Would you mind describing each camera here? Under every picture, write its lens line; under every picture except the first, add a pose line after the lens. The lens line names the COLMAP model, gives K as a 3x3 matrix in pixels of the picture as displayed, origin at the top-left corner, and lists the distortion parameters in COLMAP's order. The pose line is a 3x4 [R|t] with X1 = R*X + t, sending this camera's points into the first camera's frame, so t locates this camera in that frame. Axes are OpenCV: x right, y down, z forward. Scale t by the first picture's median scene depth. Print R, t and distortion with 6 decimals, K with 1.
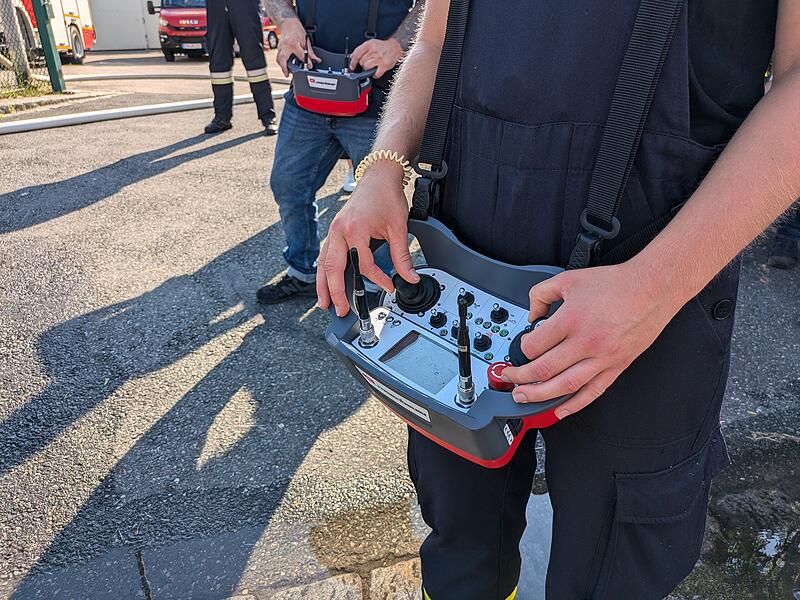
lens RADIAL K [[582.5, 0, 436.3], [0, 582.5, 297.7], [0, 0, 1]] dist [0.005117, 0.002507]
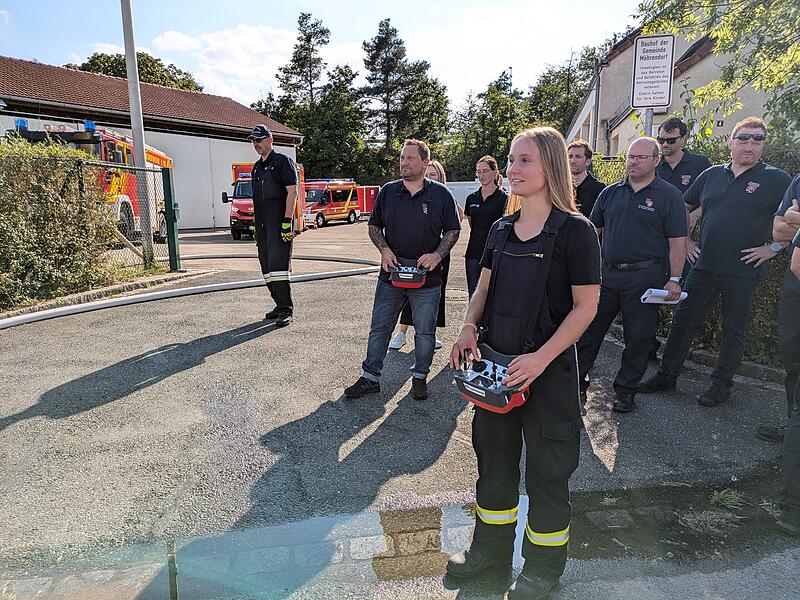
lens RADIAL K [[582.5, 0, 436.3], [0, 582.5, 297.7], [0, 0, 1]] dist [0.005117, 0.002507]
pose [[0.999197, 0.002012, -0.040021, -0.030656], [-0.012691, 0.963217, -0.268426, 0.106643], [0.038009, 0.268718, 0.962469, -0.478096]]
